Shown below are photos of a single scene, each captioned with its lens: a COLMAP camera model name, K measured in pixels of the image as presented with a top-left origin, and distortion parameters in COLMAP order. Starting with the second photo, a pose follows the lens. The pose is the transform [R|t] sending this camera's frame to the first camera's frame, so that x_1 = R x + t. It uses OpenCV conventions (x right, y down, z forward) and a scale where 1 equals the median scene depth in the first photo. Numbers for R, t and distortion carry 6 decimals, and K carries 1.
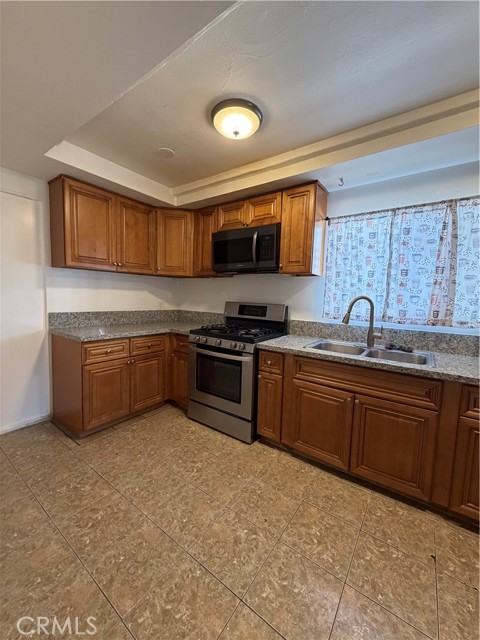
lens RADIAL K [[253.0, 0, 240.1], [0, 253.0, 316.7], [0, 0, 1]] dist [-0.000815, 0.000091]
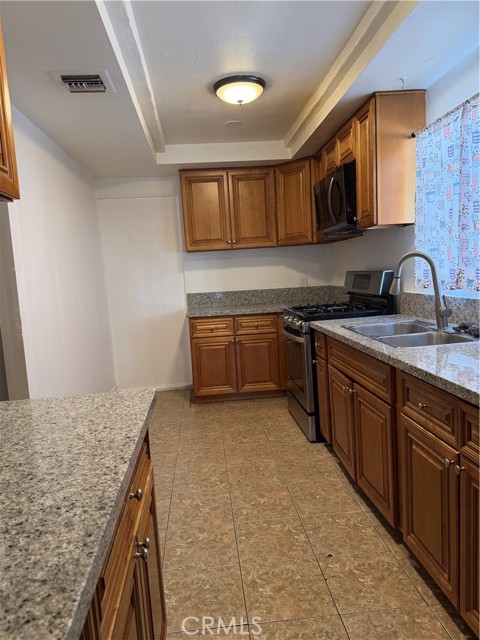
lens RADIAL K [[438.4, 0, 238.2], [0, 438.4, 321.6], [0, 0, 1]] dist [0.175051, -0.330396]
pose [[0.652392, 0.015574, -0.757721, 0.974843], [0.018875, 0.999145, 0.036788, 0.045844], [0.757646, -0.038302, 0.651540, -0.124454]]
